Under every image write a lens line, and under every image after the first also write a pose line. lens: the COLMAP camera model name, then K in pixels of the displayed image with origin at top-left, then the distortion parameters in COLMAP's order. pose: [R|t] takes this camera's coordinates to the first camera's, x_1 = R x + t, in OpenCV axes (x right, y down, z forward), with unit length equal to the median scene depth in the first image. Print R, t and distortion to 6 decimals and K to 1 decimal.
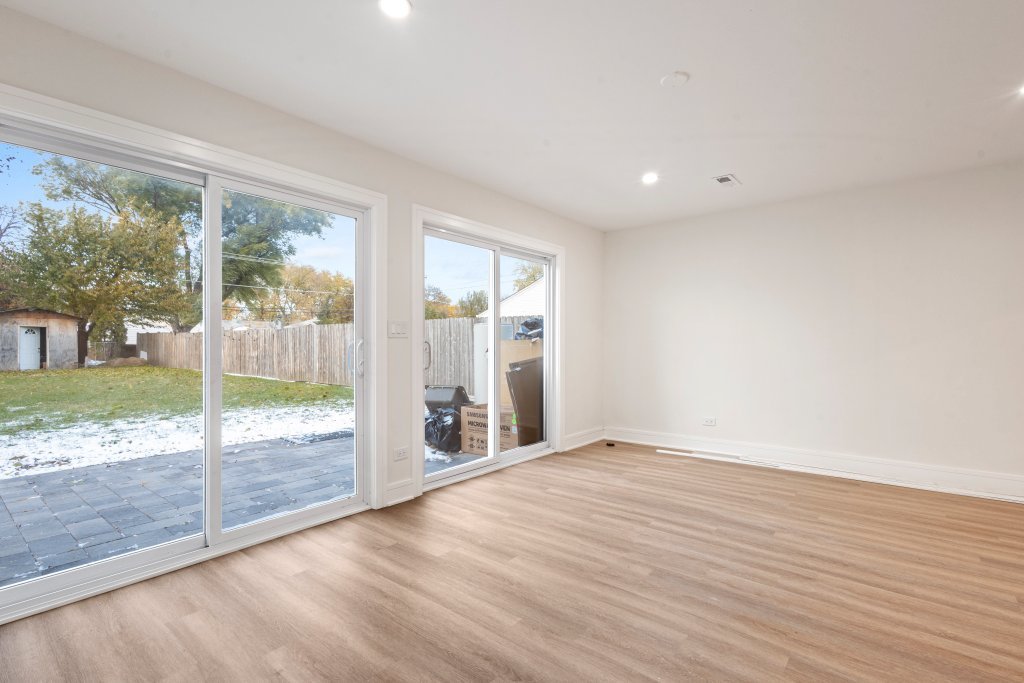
lens RADIAL K [[471.8, 0, 510.9], [0, 471.8, 343.0], [0, 0, 1]] dist [0.009338, -0.002520]
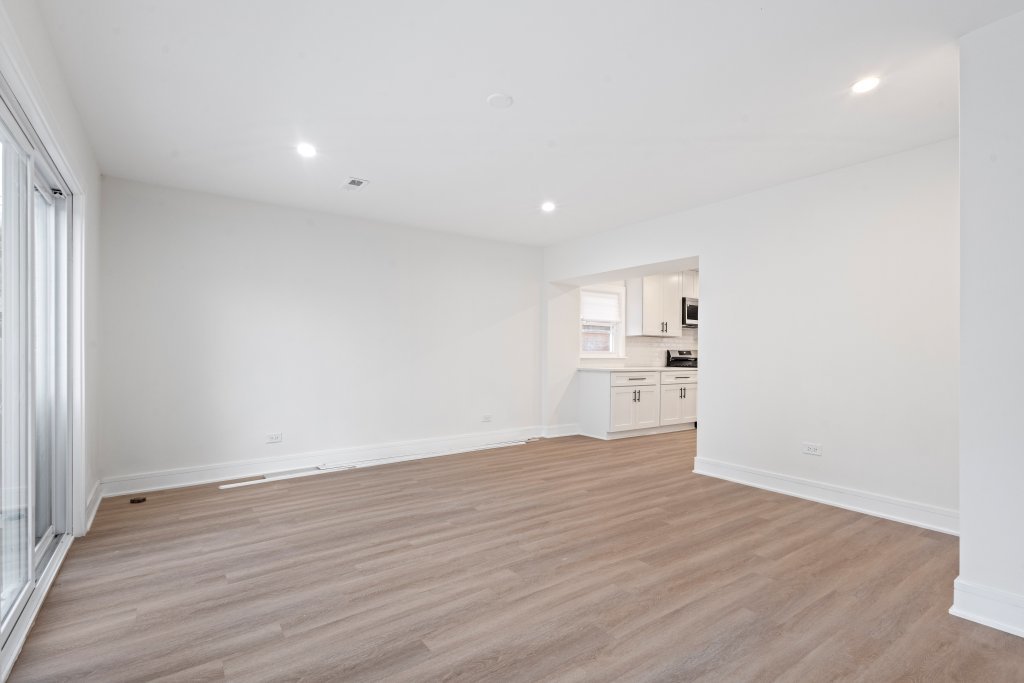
lens RADIAL K [[471.8, 0, 515.6], [0, 471.8, 354.3], [0, 0, 1]] dist [0.009338, -0.002520]
pose [[0.248616, 0.000372, 0.968602, -0.518222], [-0.008186, 0.999965, 0.001717, 0.006484], [-0.968568, -0.008355, 0.248610, 0.543095]]
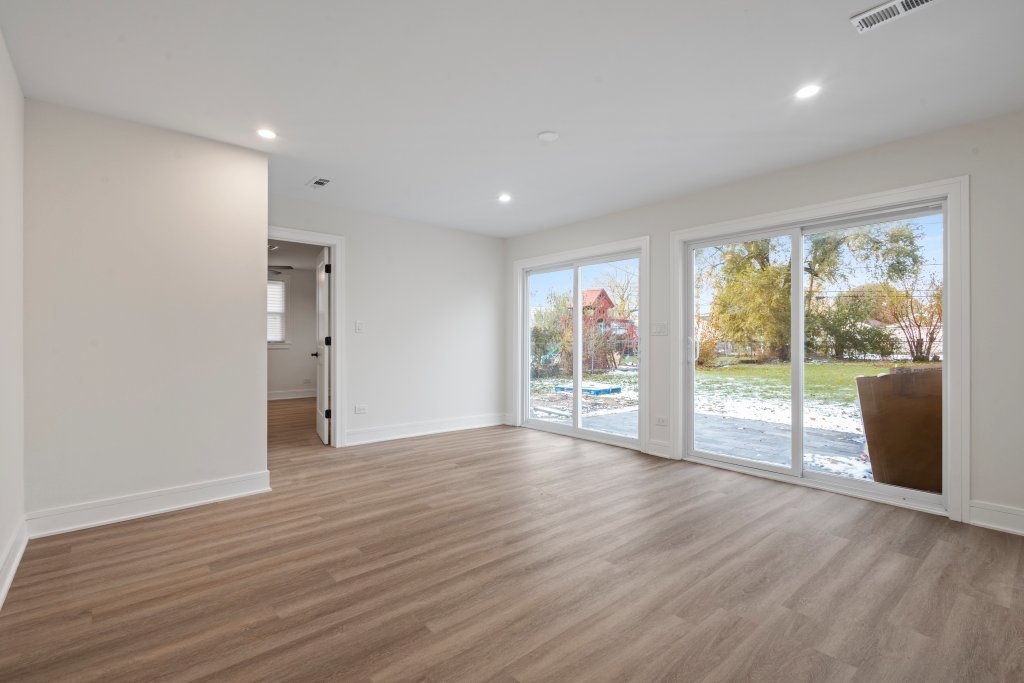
lens RADIAL K [[471.8, 0, 507.9], [0, 471.8, 341.2], [0, 0, 1]] dist [0.009338, -0.002520]
pose [[-0.170407, 0.000023, -0.985374, 1.269992], [-0.001356, 0.999999, 0.000258, 0.005572], [0.985373, 0.001380, -0.170407, 0.863075]]
